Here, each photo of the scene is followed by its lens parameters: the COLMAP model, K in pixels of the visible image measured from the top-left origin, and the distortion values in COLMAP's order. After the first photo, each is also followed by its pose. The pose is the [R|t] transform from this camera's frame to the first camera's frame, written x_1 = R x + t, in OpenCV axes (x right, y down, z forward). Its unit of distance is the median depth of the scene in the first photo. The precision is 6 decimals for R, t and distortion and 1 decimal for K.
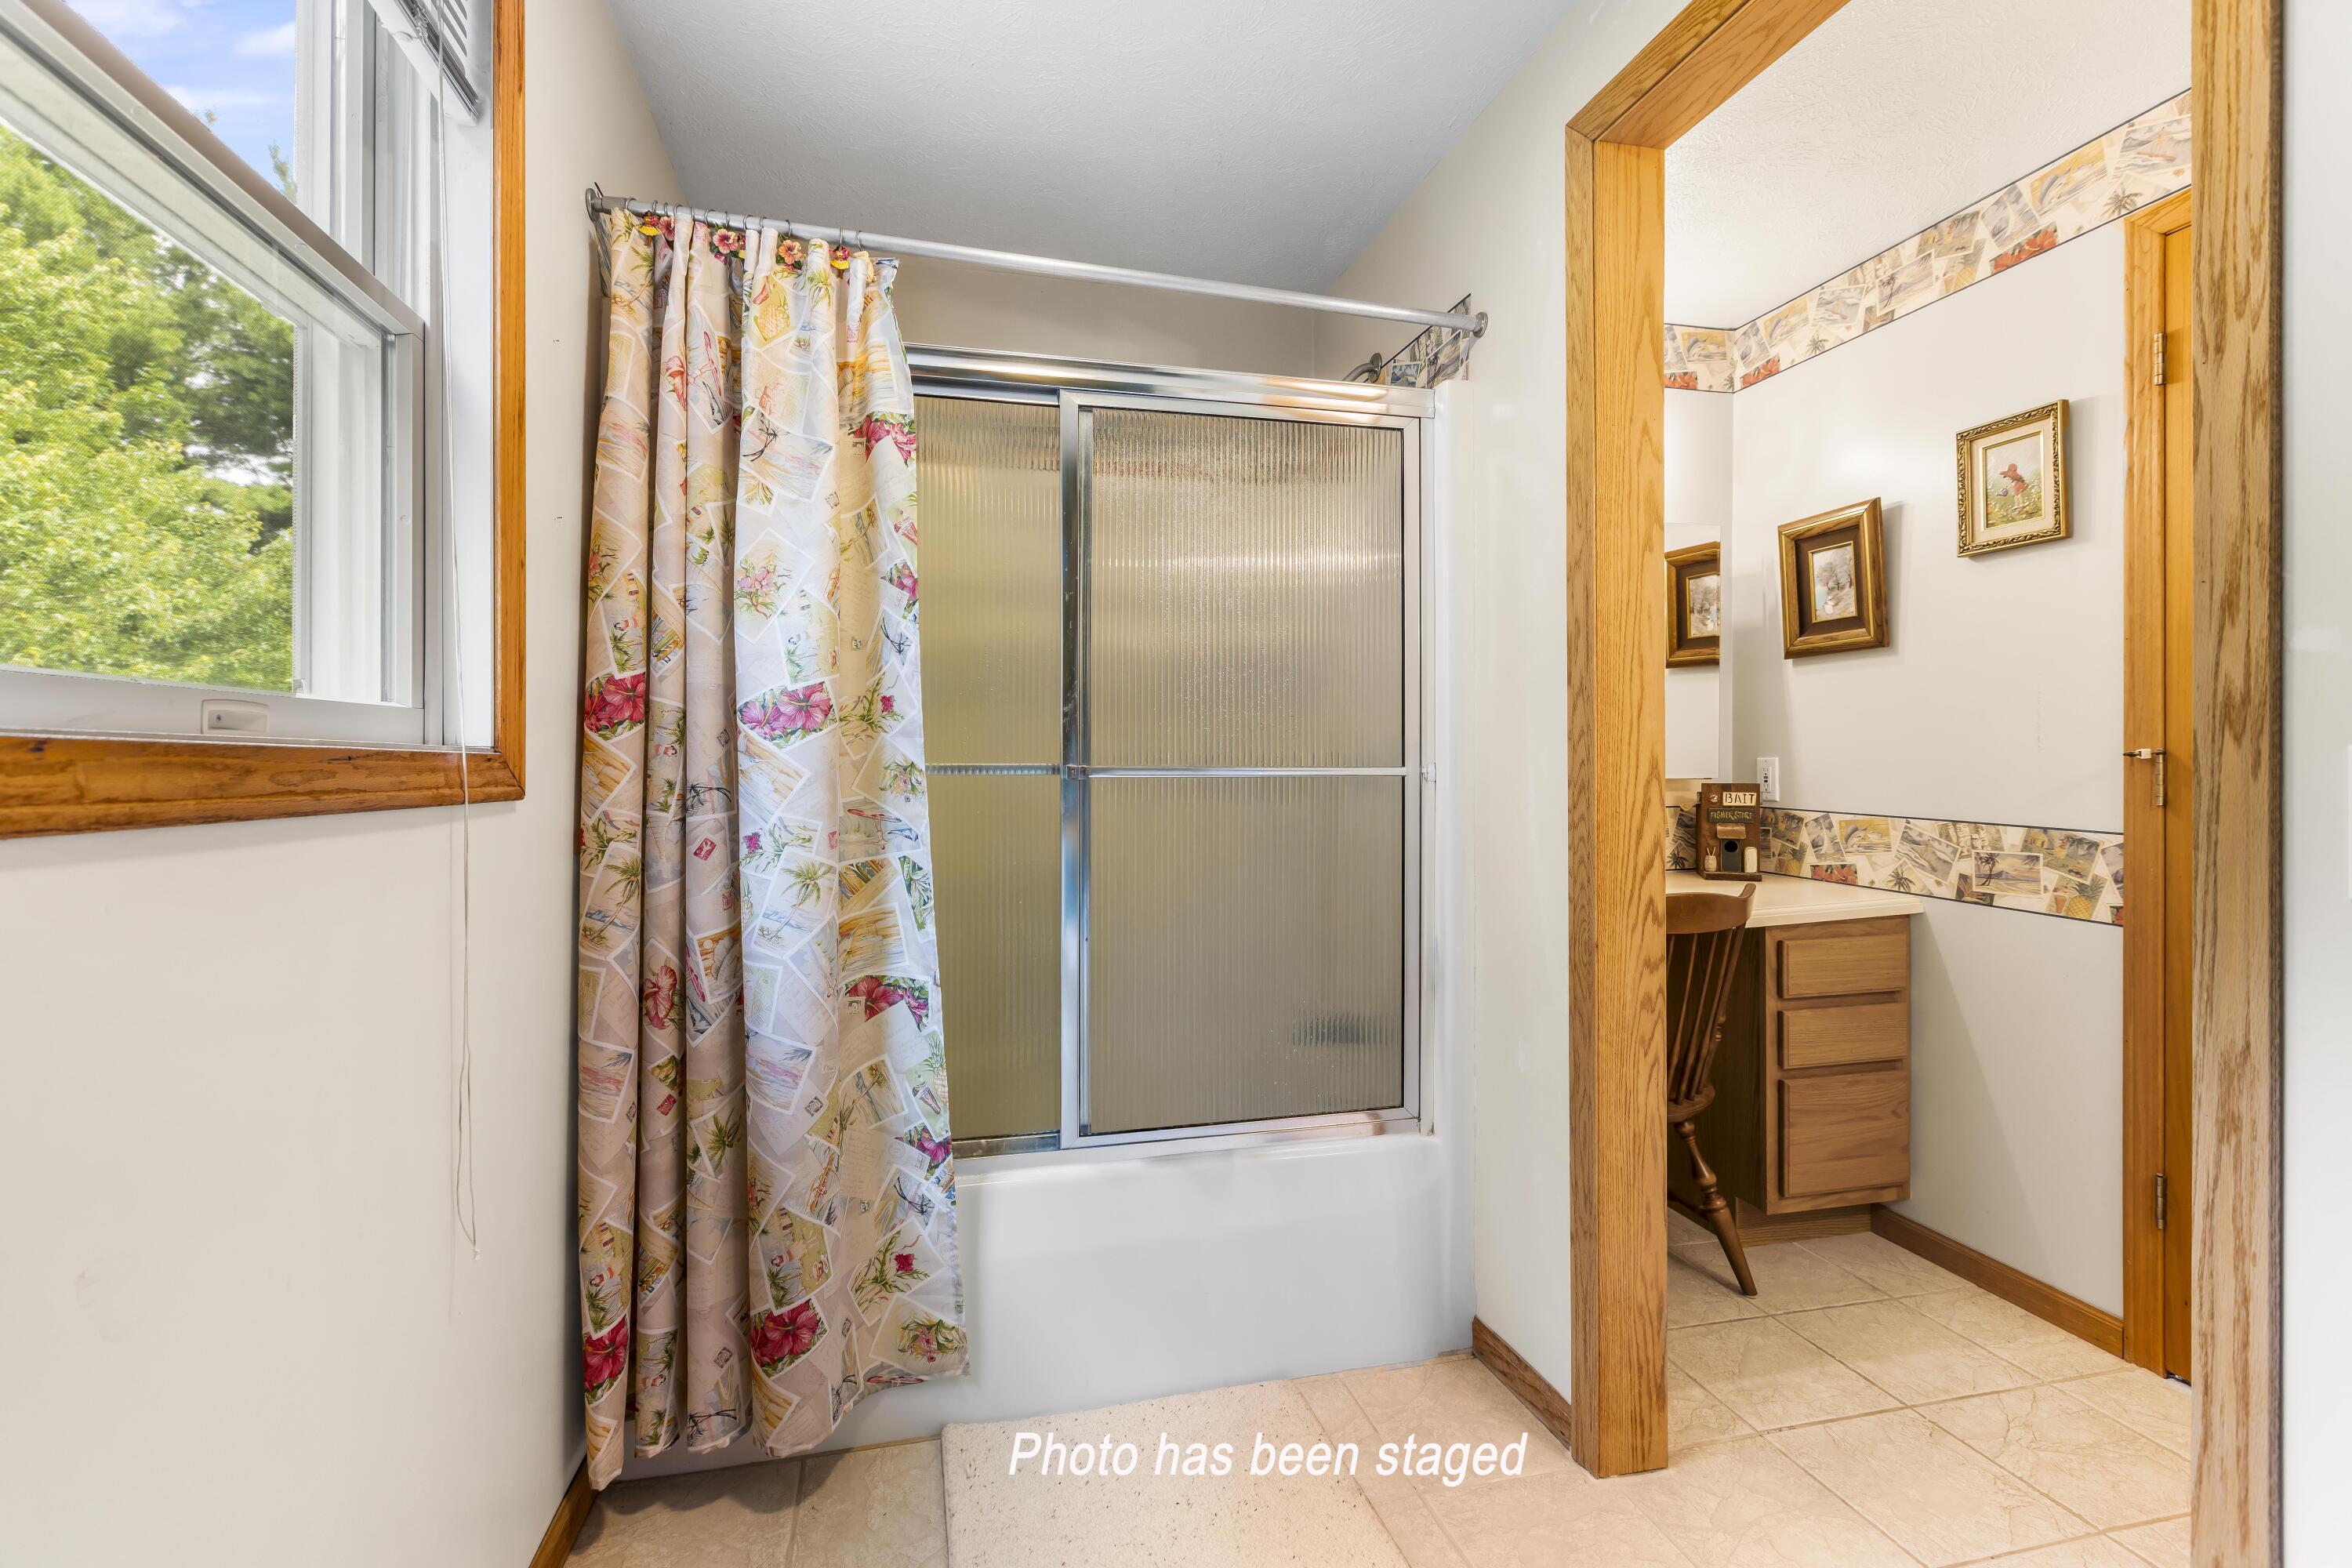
lens RADIAL K [[1057.5, 0, 1166.9], [0, 1057.5, 751.4], [0, 0, 1]] dist [0.003354, -0.002547]
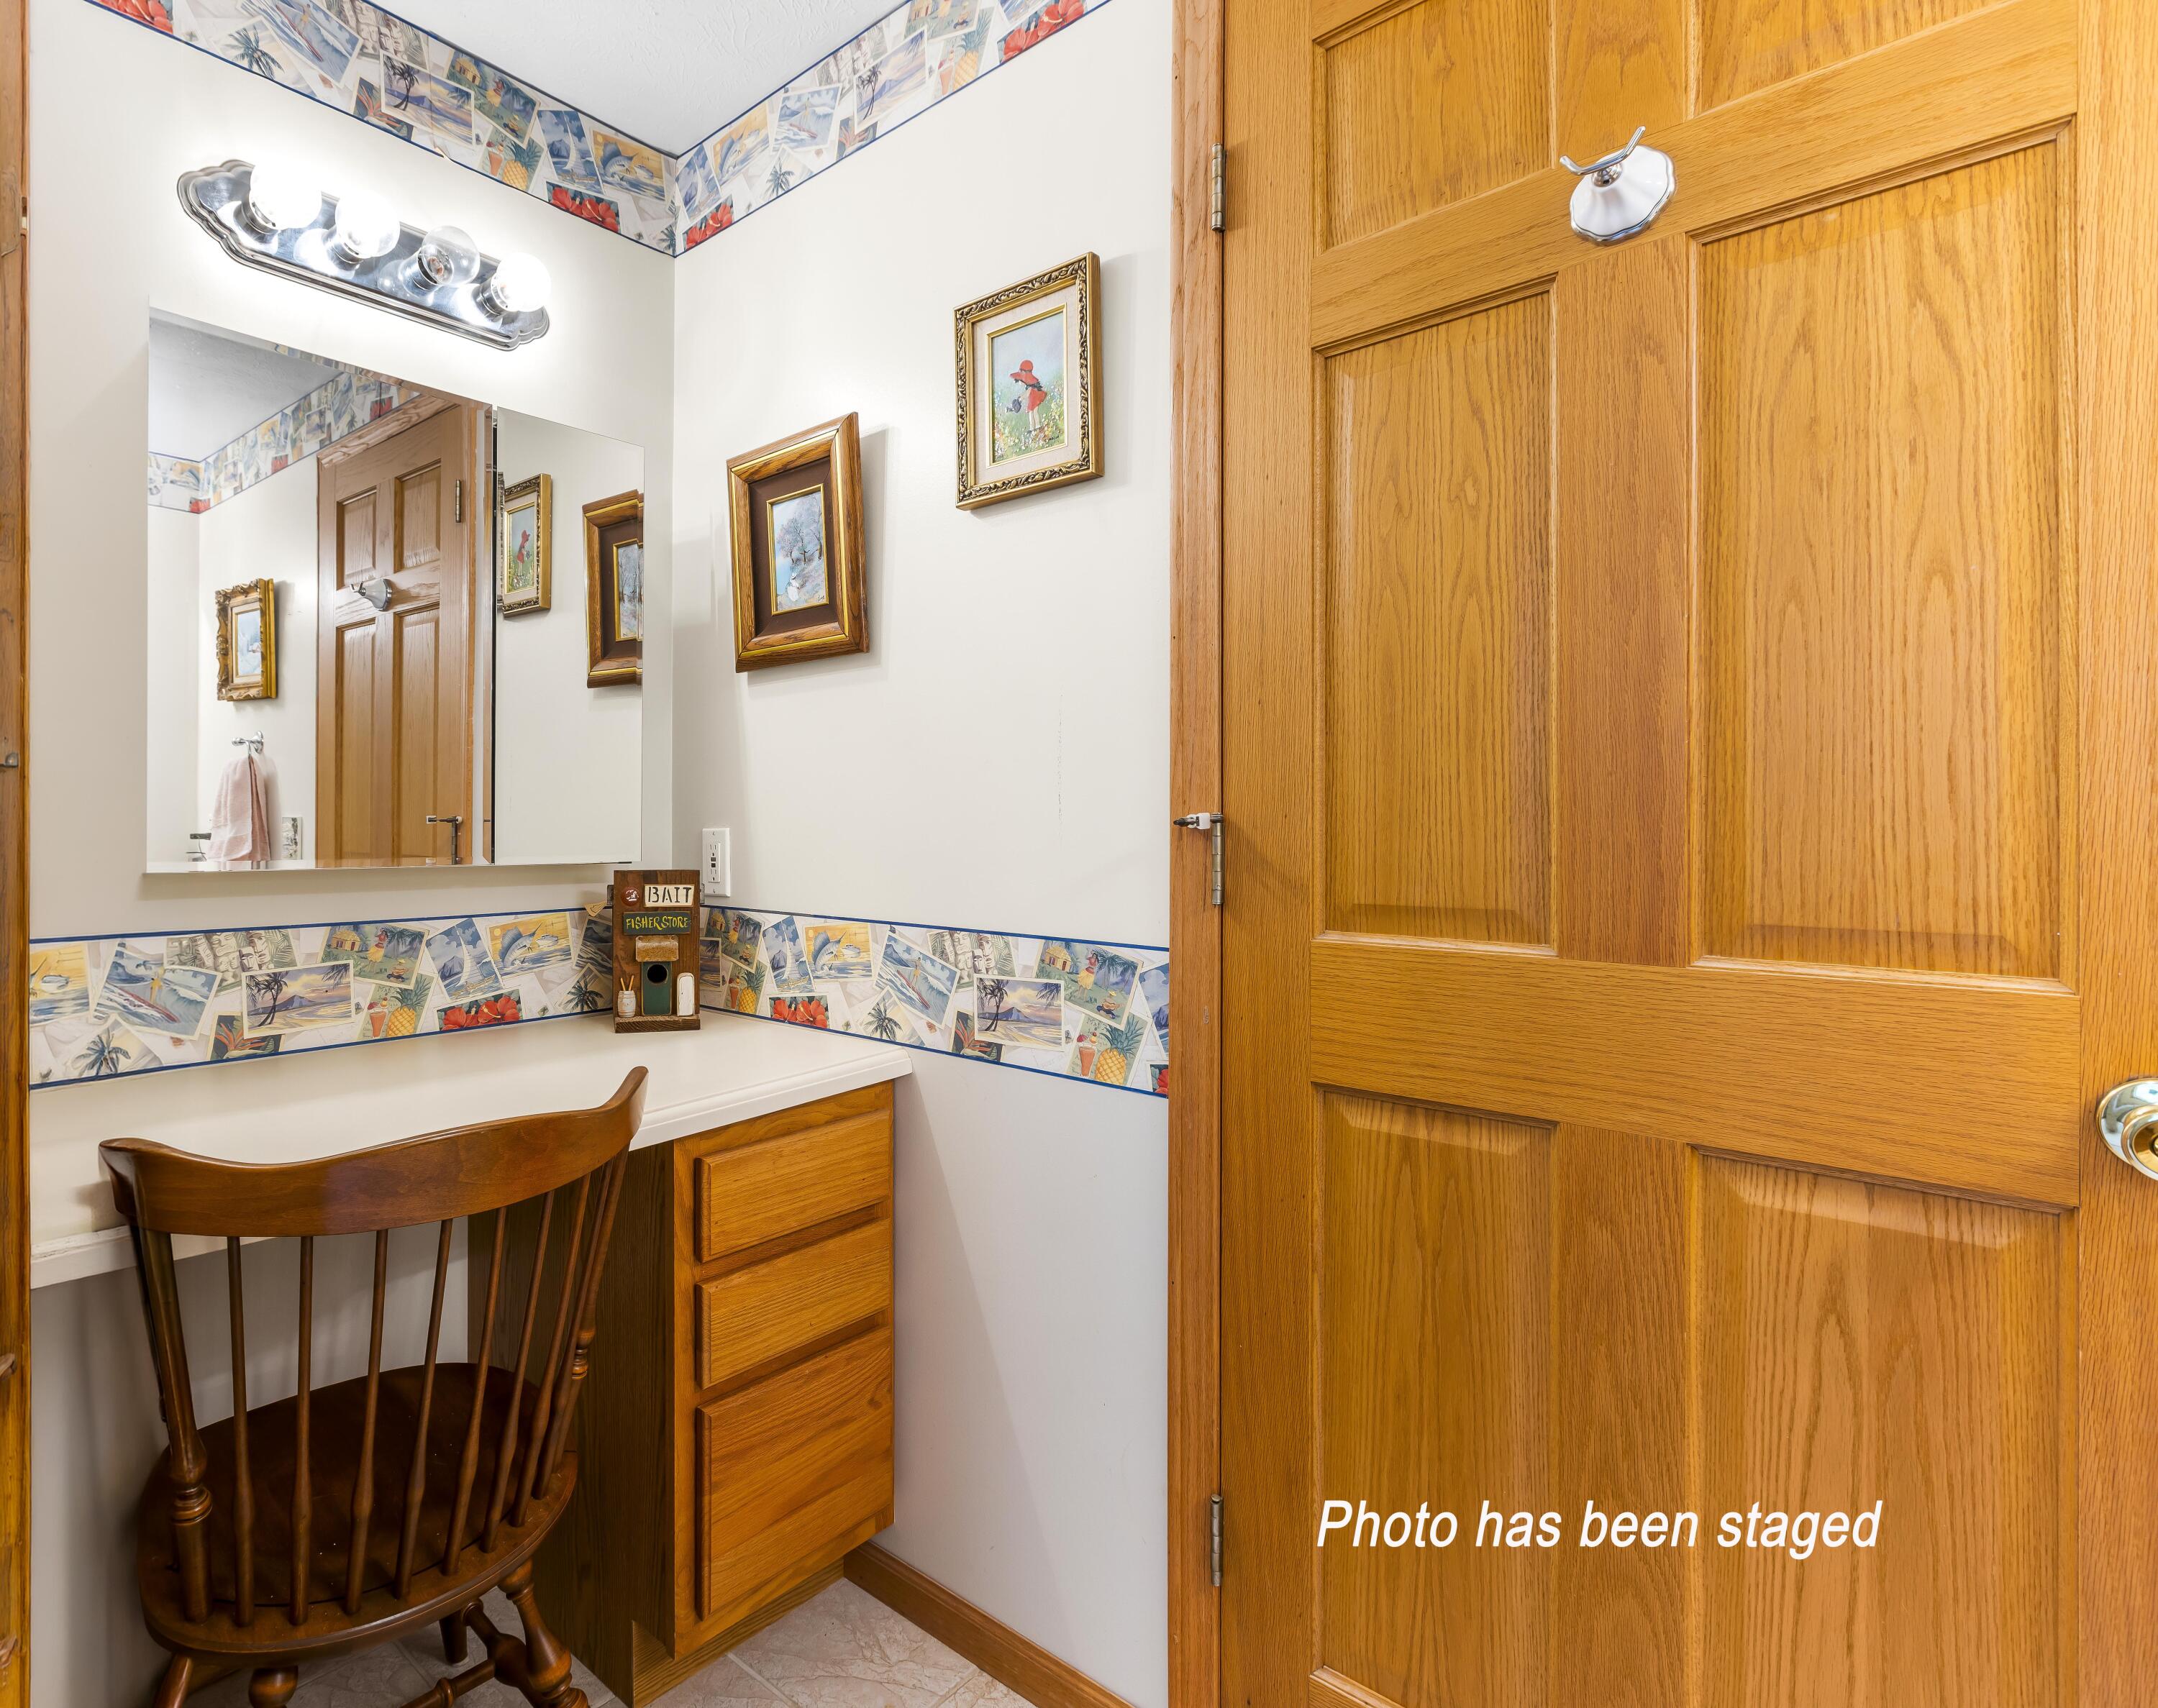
lens RADIAL K [[1326.8, 0, 1079.0], [0, 1326.8, 837.4], [0, 0, 1]] dist [0.003453, -0.000782]
pose [[0.743163, -0.005719, 0.669086, 0.263757], [-0.002766, 0.999929, 0.011620, 0.002017], [-0.669104, -0.010486, 0.743095, 0.351677]]
